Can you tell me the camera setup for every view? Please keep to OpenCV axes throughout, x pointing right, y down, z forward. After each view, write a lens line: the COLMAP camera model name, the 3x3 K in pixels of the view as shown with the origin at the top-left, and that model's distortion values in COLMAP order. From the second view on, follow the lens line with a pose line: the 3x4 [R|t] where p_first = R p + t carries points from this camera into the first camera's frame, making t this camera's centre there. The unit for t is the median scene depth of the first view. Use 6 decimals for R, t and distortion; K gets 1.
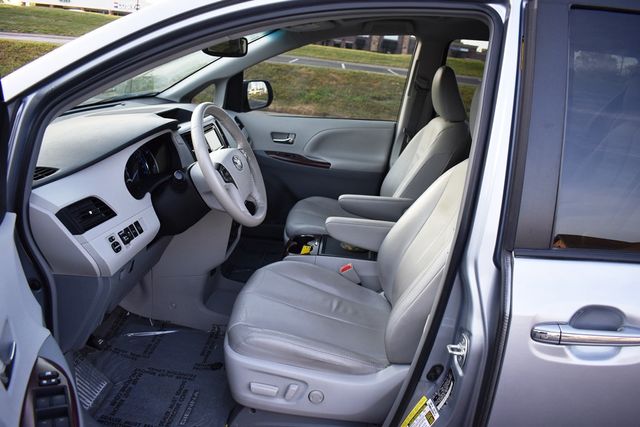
lens RADIAL K [[496.7, 0, 320.0], [0, 496.7, 213.5], [0, 0, 1]] dist [-0.097337, 0.009960]
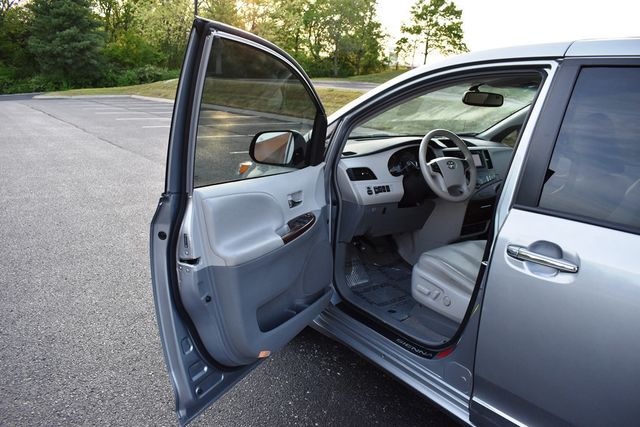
lens RADIAL K [[496.7, 0, 320.0], [0, 496.7, 213.5], [0, 0, 1]] dist [-0.097337, 0.009960]
pose [[0.657615, 0.144937, -0.739280, 0.865181], [-0.235113, 0.971790, -0.018620, 0.210820], [0.715726, 0.186059, 0.673140, -0.464435]]
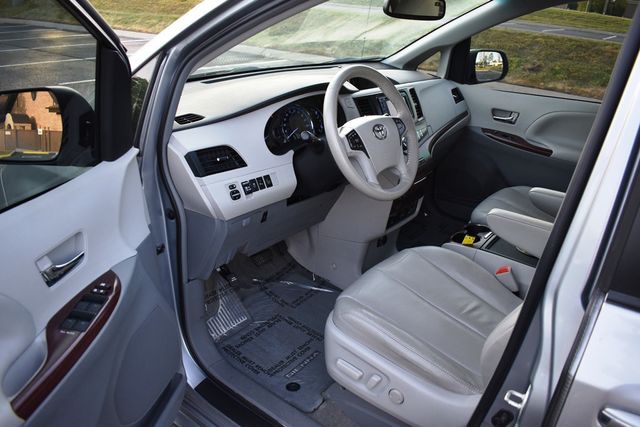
lens RADIAL K [[496.7, 0, 320.0], [0, 496.7, 213.5], [0, 0, 1]] dist [-0.097337, 0.009960]
pose [[0.833308, 0.187580, -0.520011, 0.271168], [-0.160303, 0.982247, 0.097437, -0.023495], [0.529056, 0.002164, 0.848584, 0.150488]]
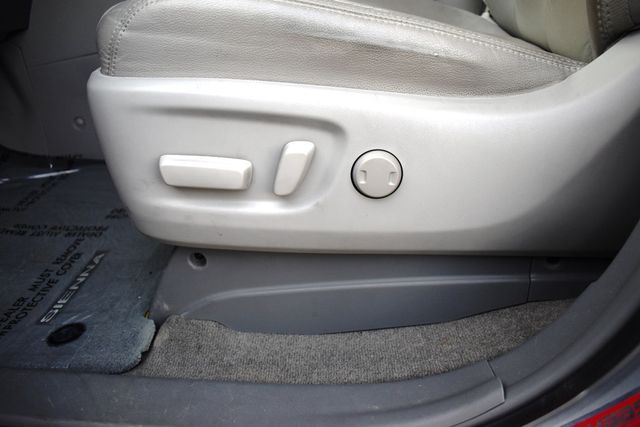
lens RADIAL K [[496.7, 0, 320.0], [0, 496.7, 213.5], [0, 0, 1]] dist [-0.097337, 0.009960]
pose [[0.991970, -0.109871, -0.062643, -0.024657], [0.117677, 0.983302, 0.138815, 0.338836], [0.046345, -0.145072, 0.988335, 0.668770]]
